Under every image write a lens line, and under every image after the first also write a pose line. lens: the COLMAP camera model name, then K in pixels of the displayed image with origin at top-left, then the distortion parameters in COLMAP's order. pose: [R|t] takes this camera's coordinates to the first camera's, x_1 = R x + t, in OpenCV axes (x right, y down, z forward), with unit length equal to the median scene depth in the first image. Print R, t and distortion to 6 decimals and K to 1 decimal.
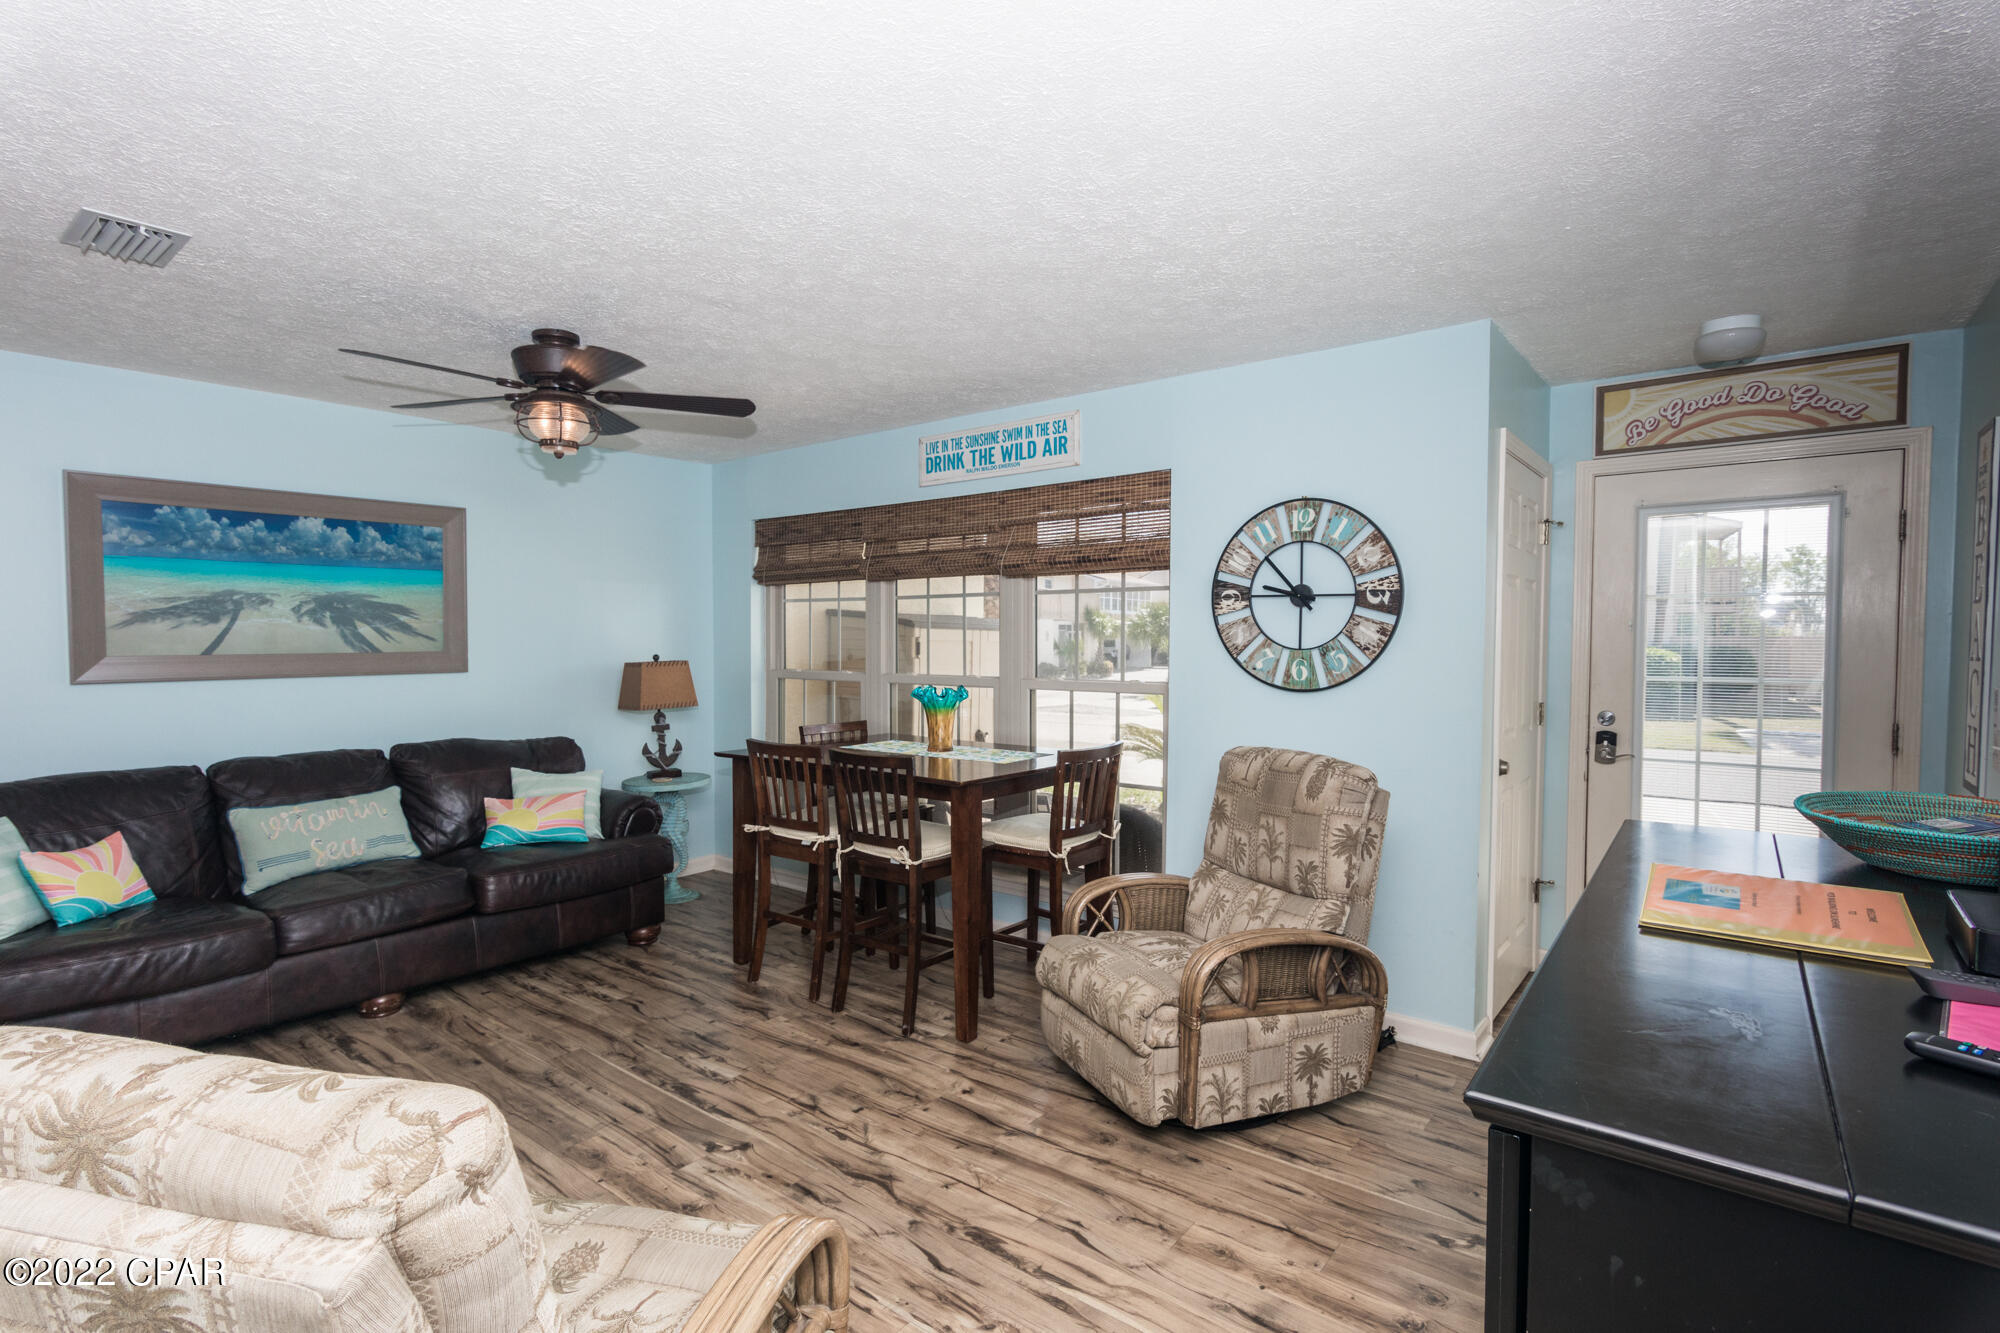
lens RADIAL K [[959.1, 0, 992.8], [0, 959.1, 667.8], [0, 0, 1]] dist [0.003125, -0.000389]
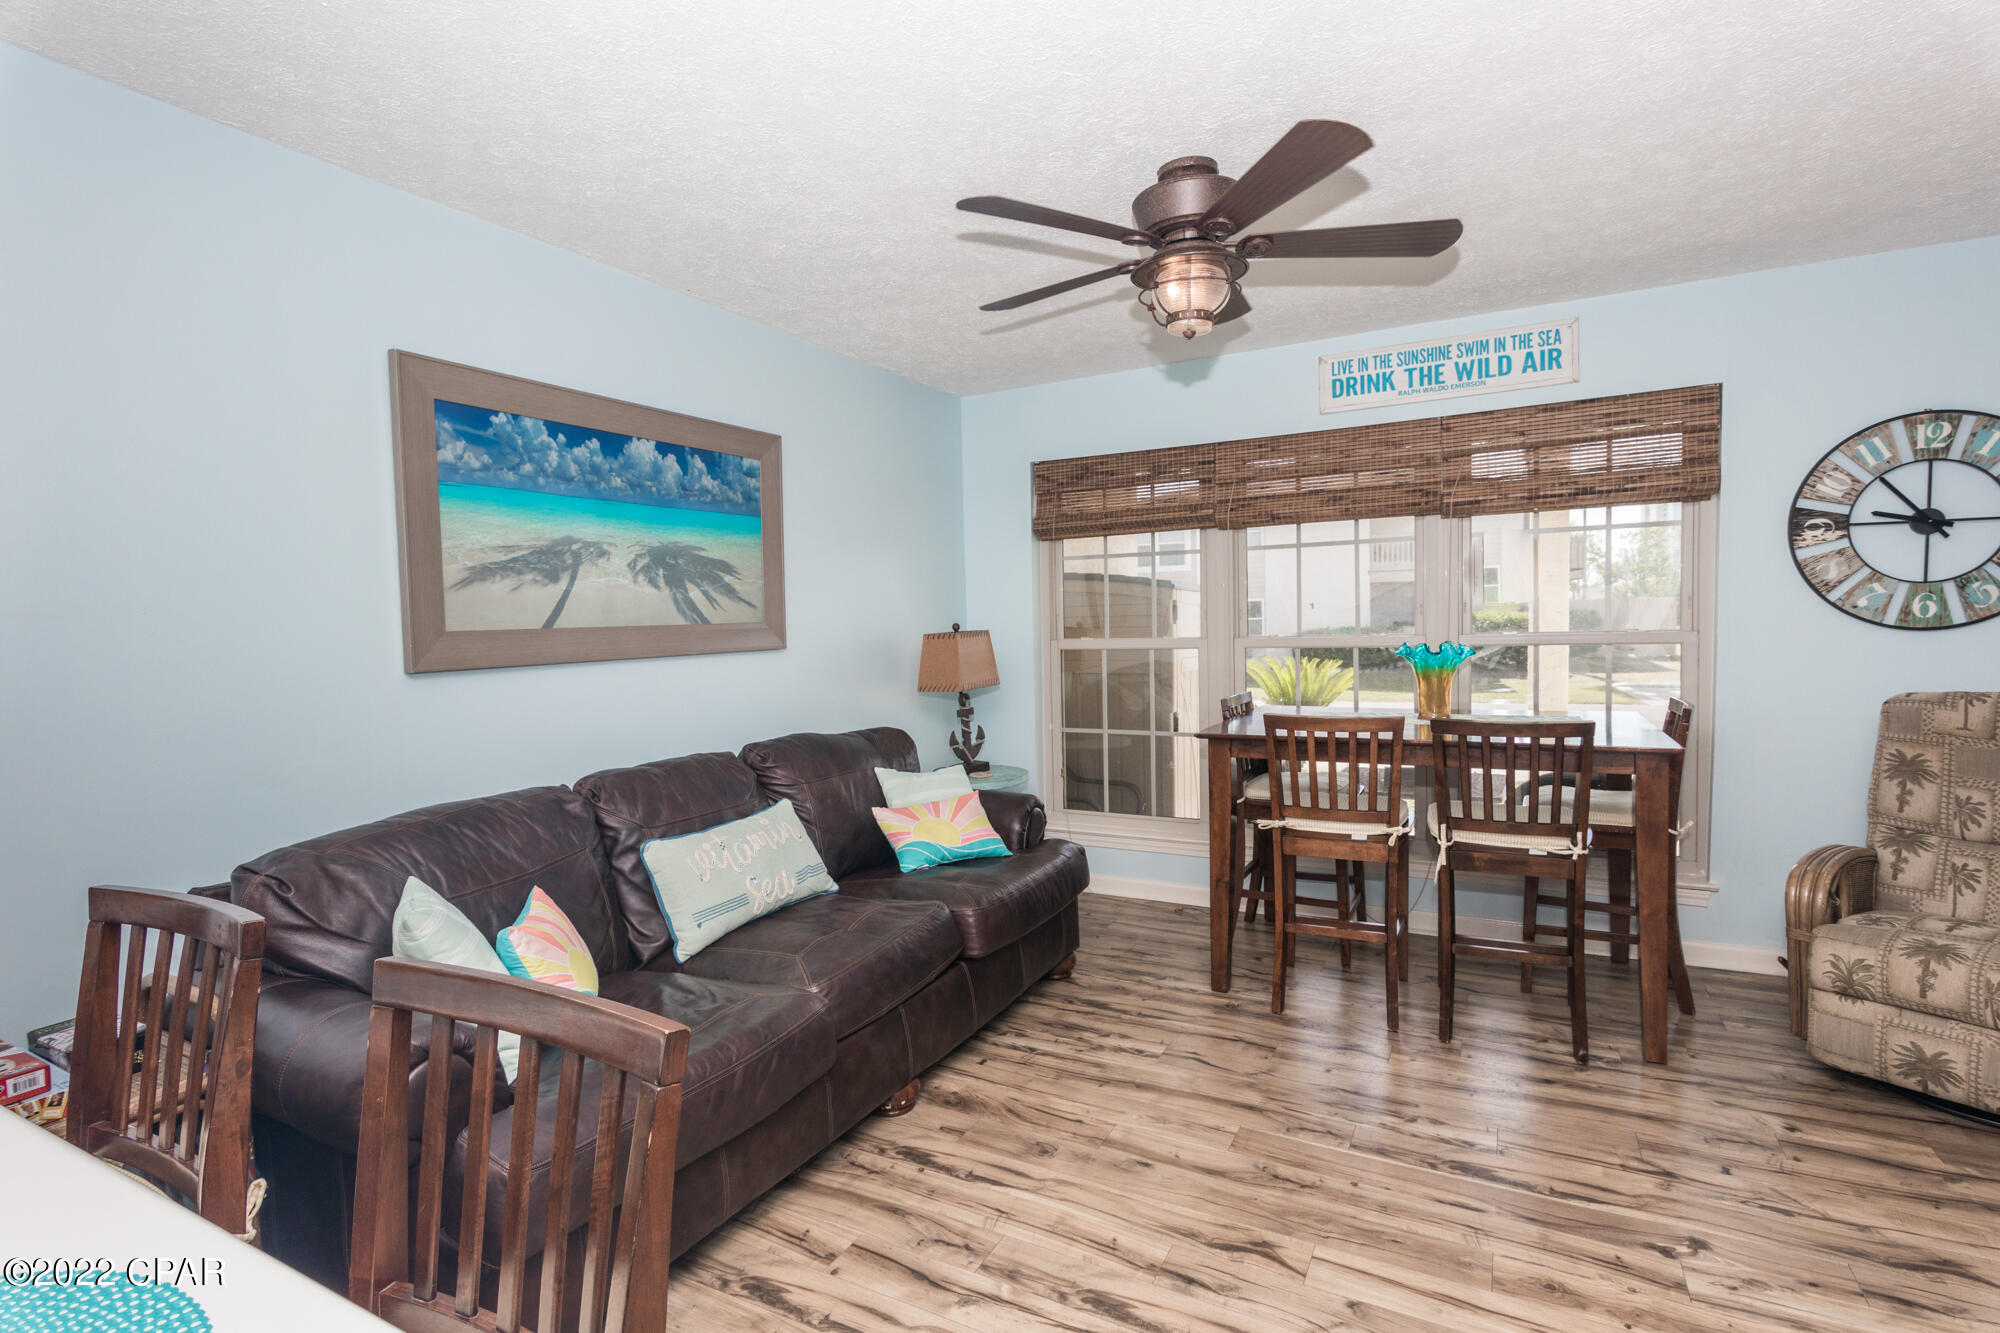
lens RADIAL K [[959.1, 0, 992.8], [0, 959.1, 667.8], [0, 0, 1]] dist [0.003125, -0.000389]
pose [[0.984146, -0.035875, 0.173692, -0.635254], [0.033145, 0.999278, 0.018590, 0.013625], [-0.174234, -0.012538, 0.984625, 0.254815]]
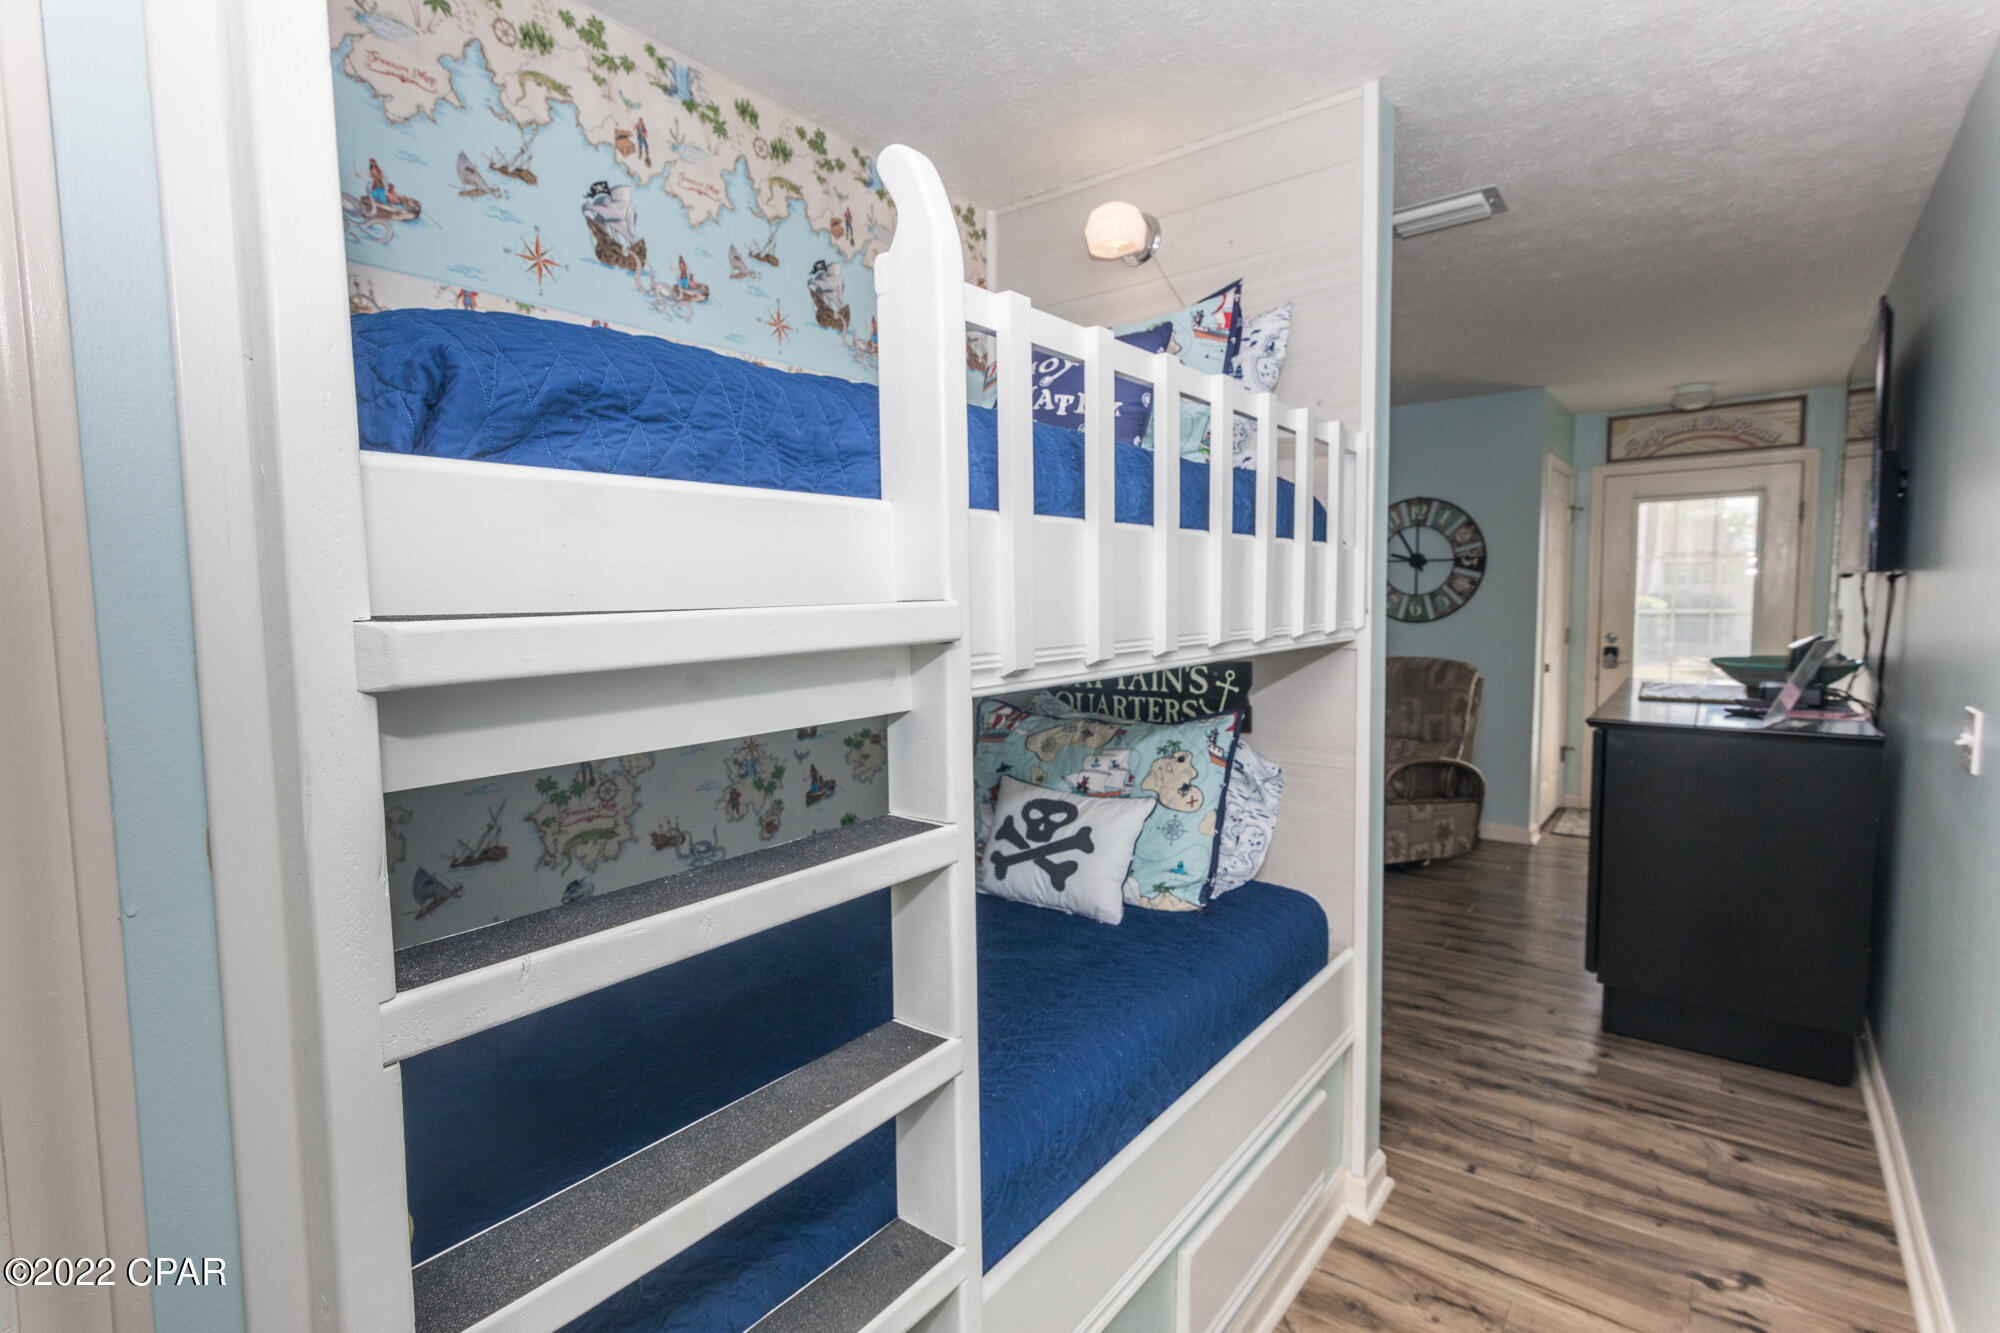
lens RADIAL K [[935.7, 0, 1000.0], [0, 935.7, 666.5], [0, 0, 1]] dist [0.004790, 0.000355]
pose [[0.999866, -0.016103, 0.002876, -0.335425], [0.015970, 0.999011, 0.041486, 0.020961], [-0.003541, -0.041435, 0.999135, -0.484118]]
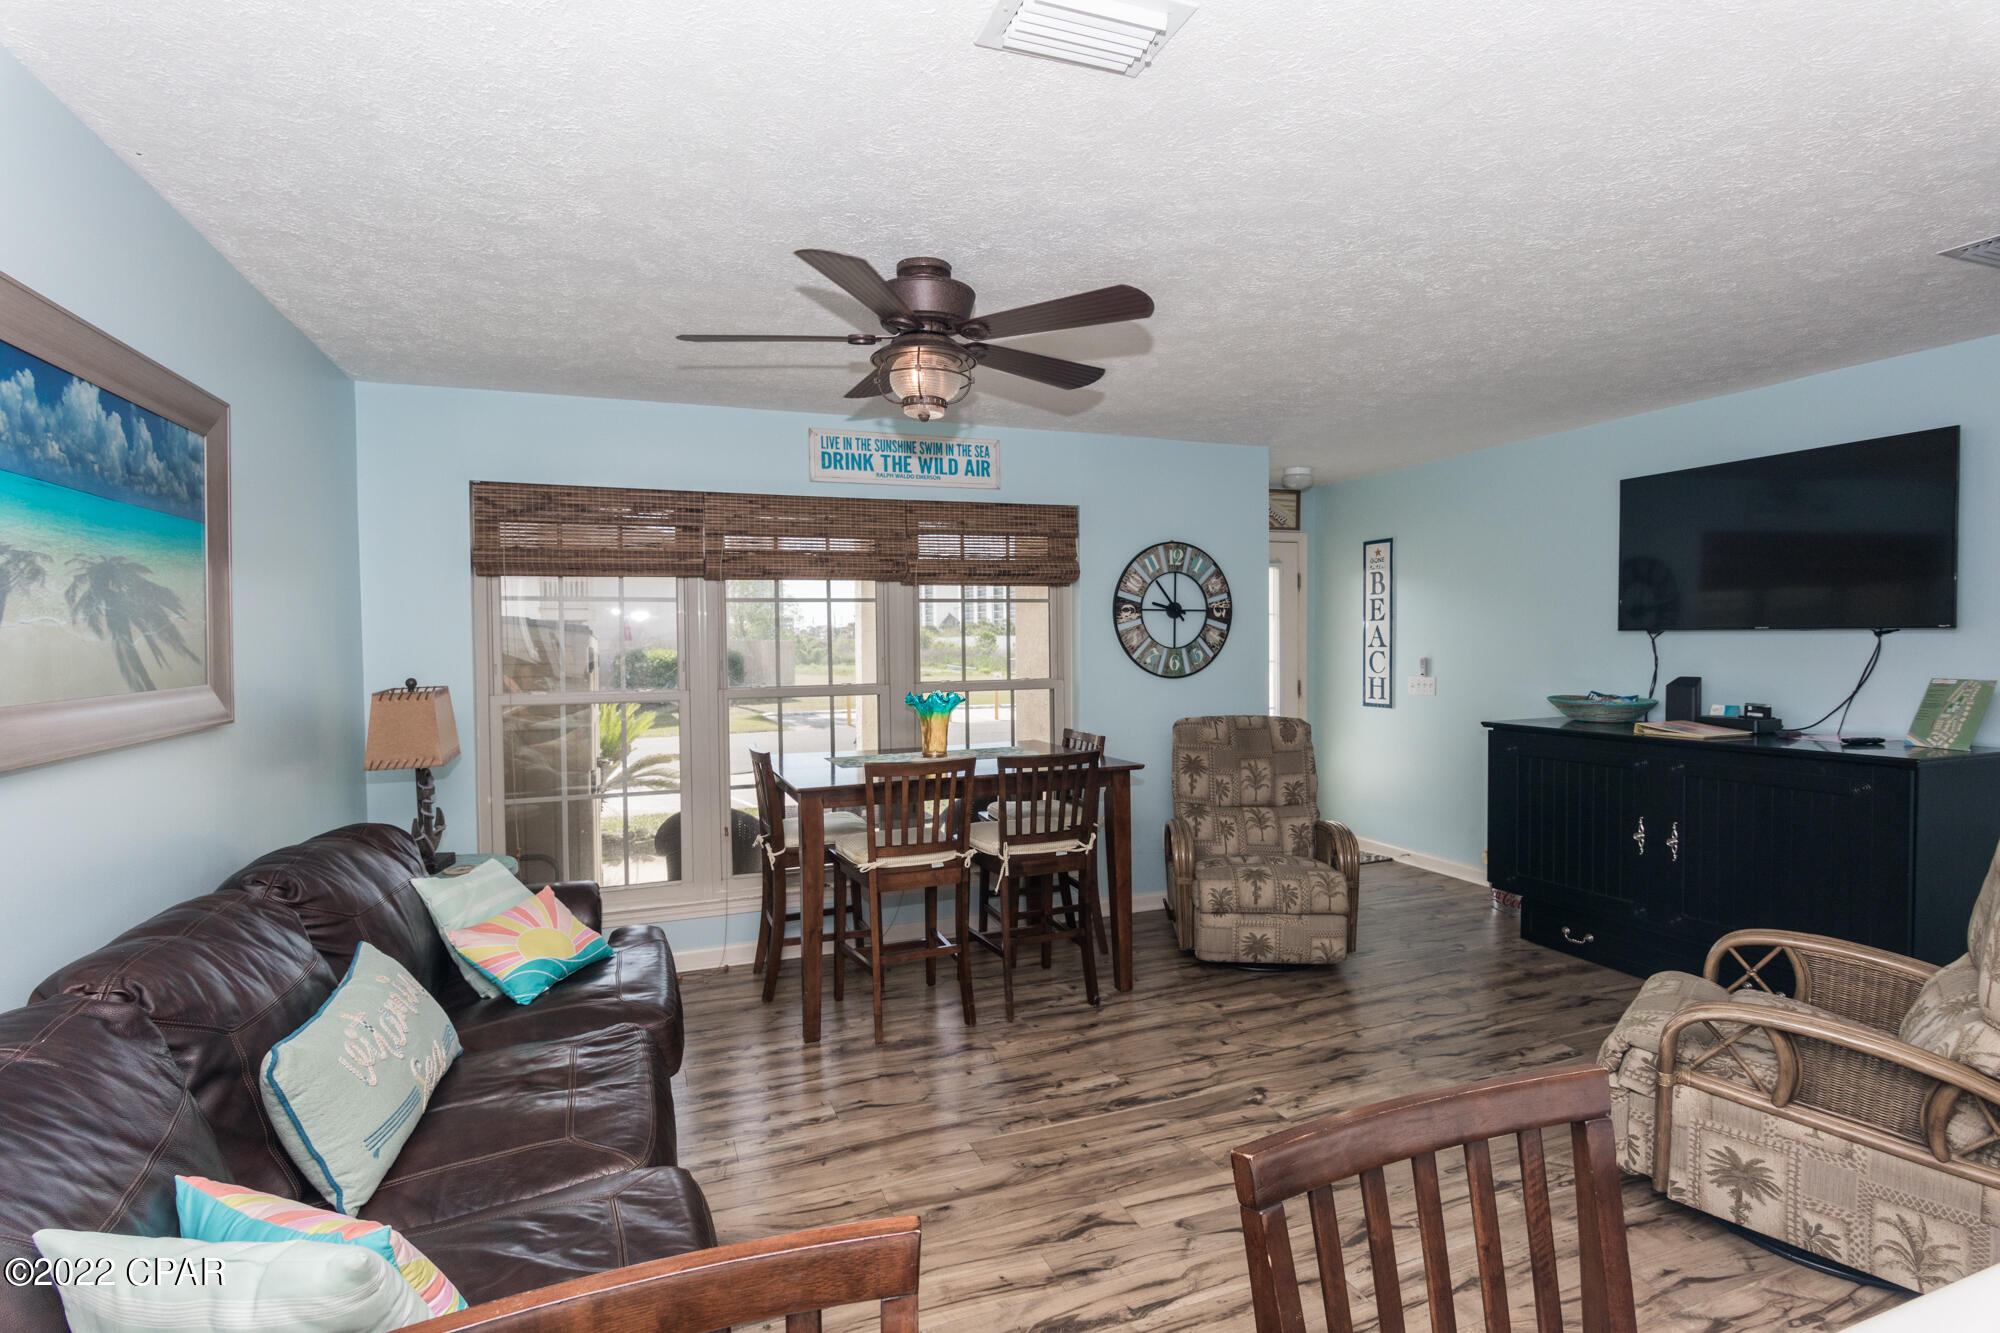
lens RADIAL K [[959.1, 0, 992.8], [0, 959.1, 667.8], [0, 0, 1]] dist [0.003125, -0.000389]
pose [[0.508031, -0.032897, 0.860711, -0.959942], [0.040555, 0.999076, 0.014248, -0.019685], [-0.860384, 0.027668, 0.508895, 0.474411]]
